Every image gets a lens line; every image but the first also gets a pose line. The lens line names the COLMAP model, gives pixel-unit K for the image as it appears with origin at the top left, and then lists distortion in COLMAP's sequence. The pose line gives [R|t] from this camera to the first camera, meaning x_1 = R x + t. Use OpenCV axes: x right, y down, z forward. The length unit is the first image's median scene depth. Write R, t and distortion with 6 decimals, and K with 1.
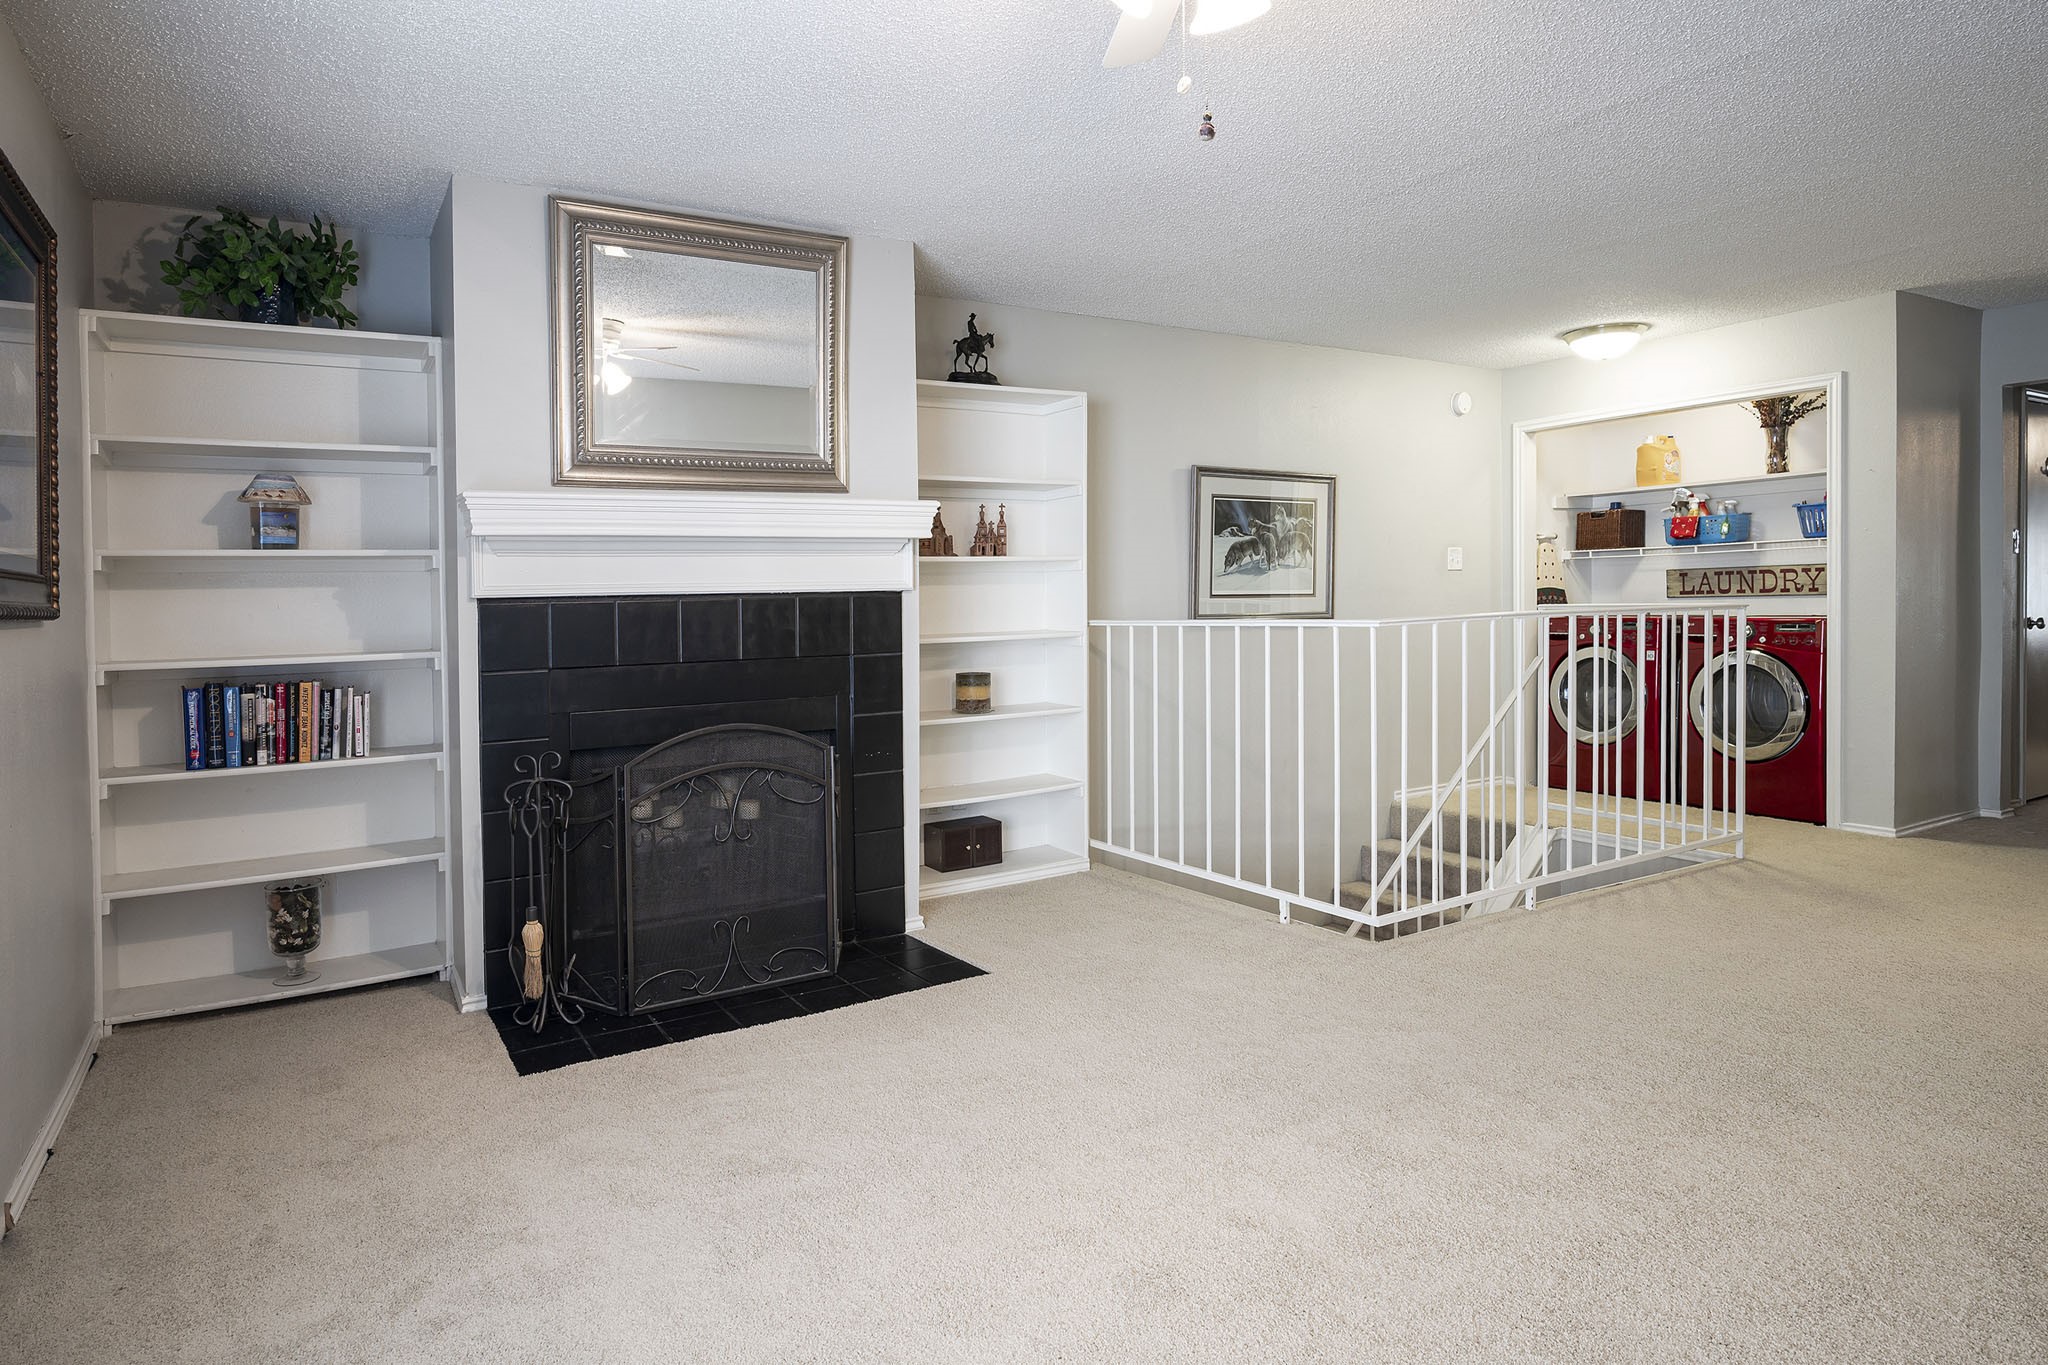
lens RADIAL K [[1155.9, 0, 1004.5], [0, 1155.9, 628.2], [0, 0, 1]] dist [0.001770, 0.001053]
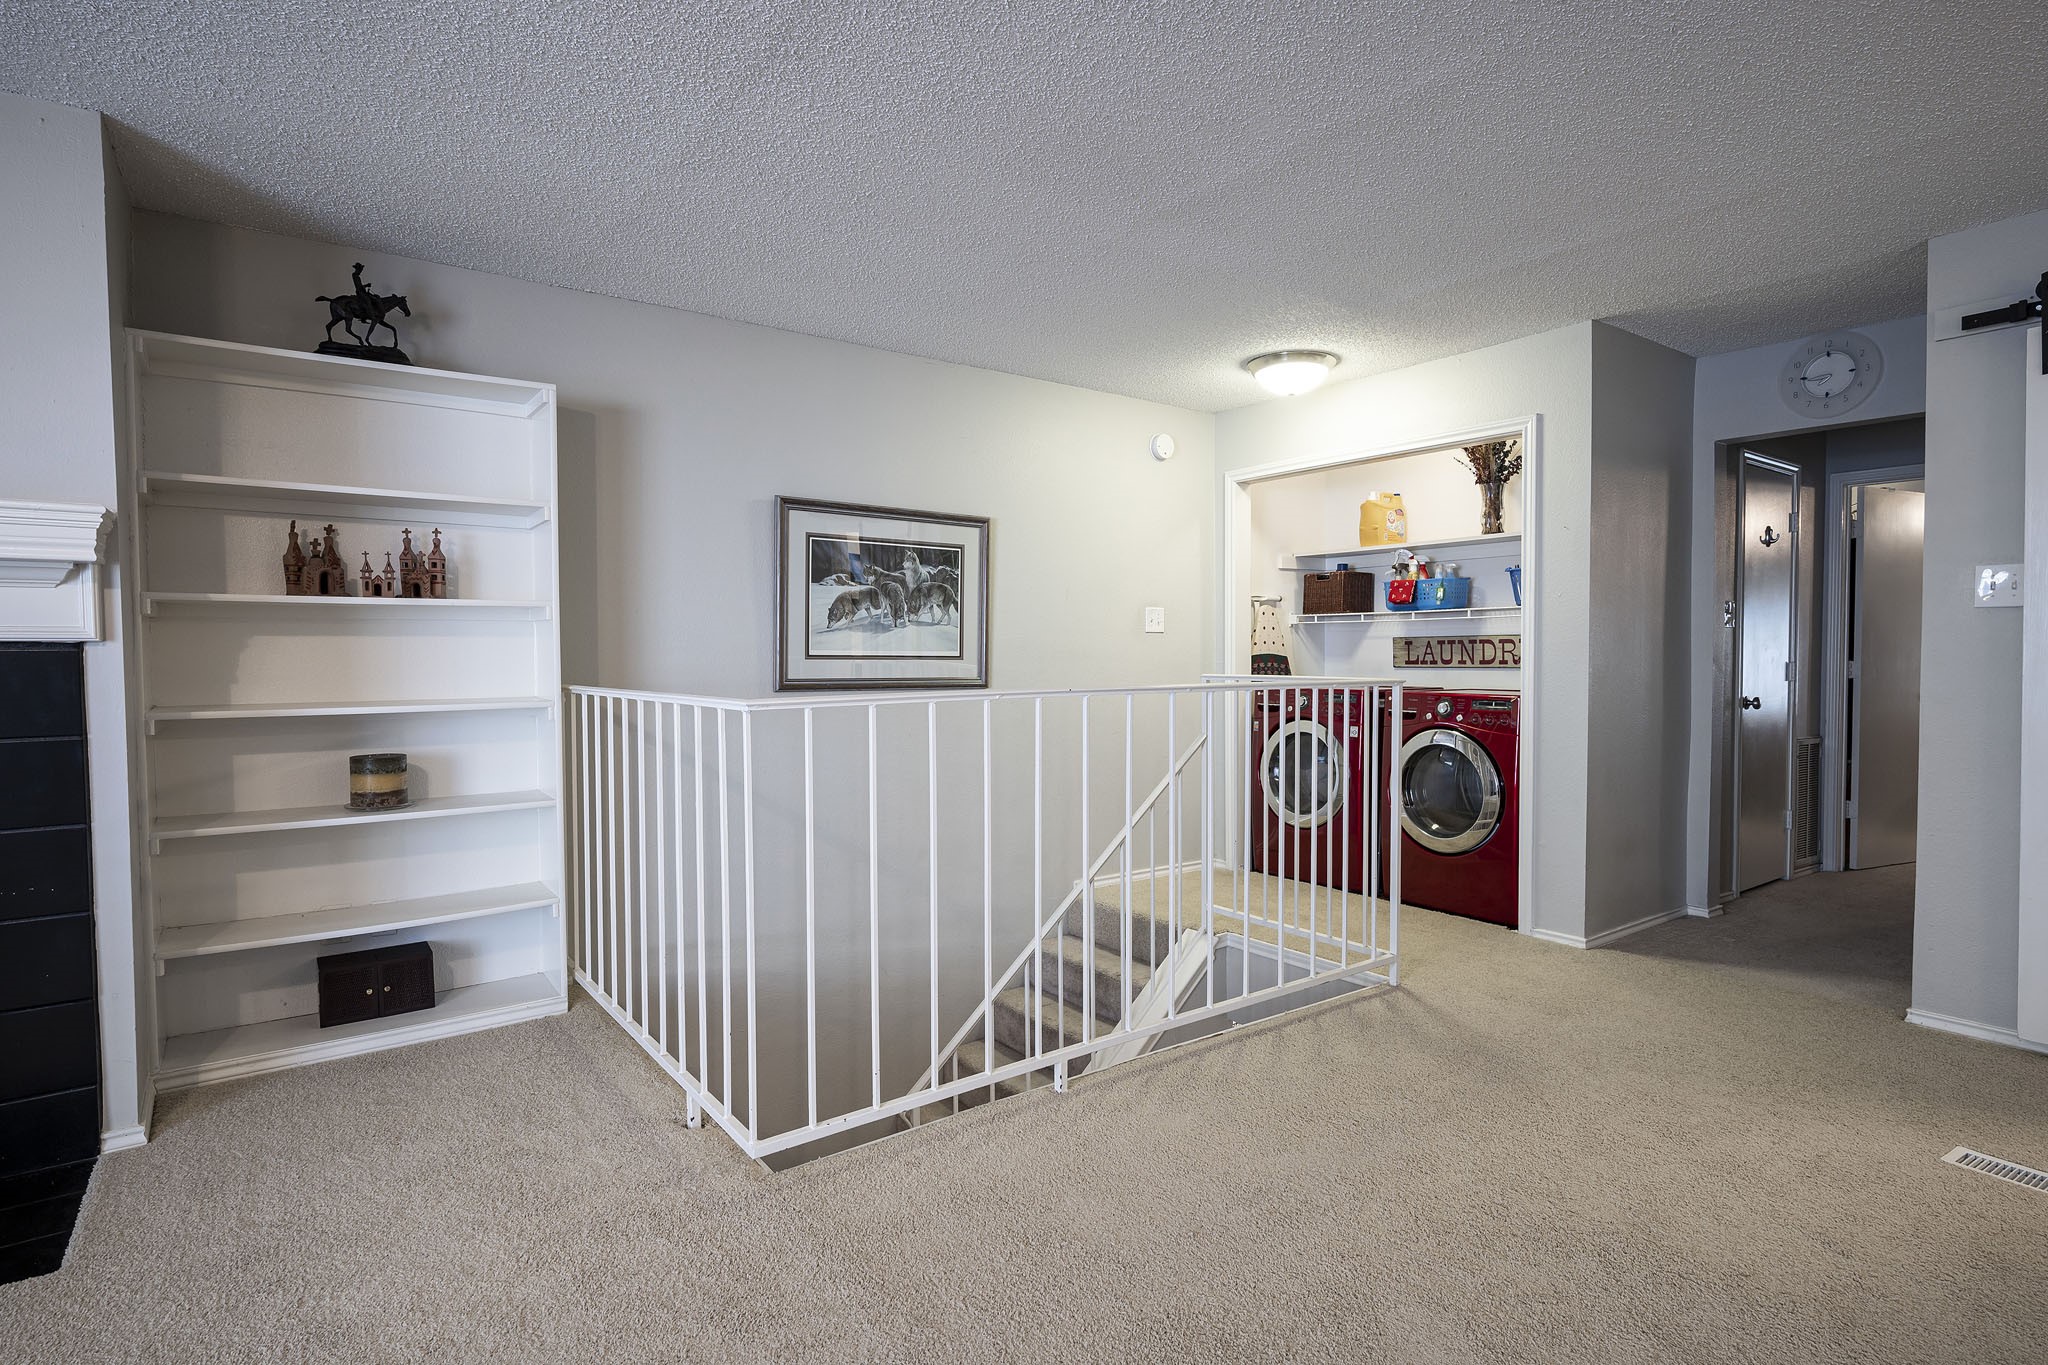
lens RADIAL K [[1047.7, 0, 1025.1], [0, 1047.7, 680.3], [0, 0, 1]] dist [-0.003129, -0.000709]
pose [[0.995948, 0.017835, 0.088143, 0.256377], [-0.017856, 0.999840, -0.000550, -0.012765], [-0.088139, -0.001026, 0.996108, 0.233367]]
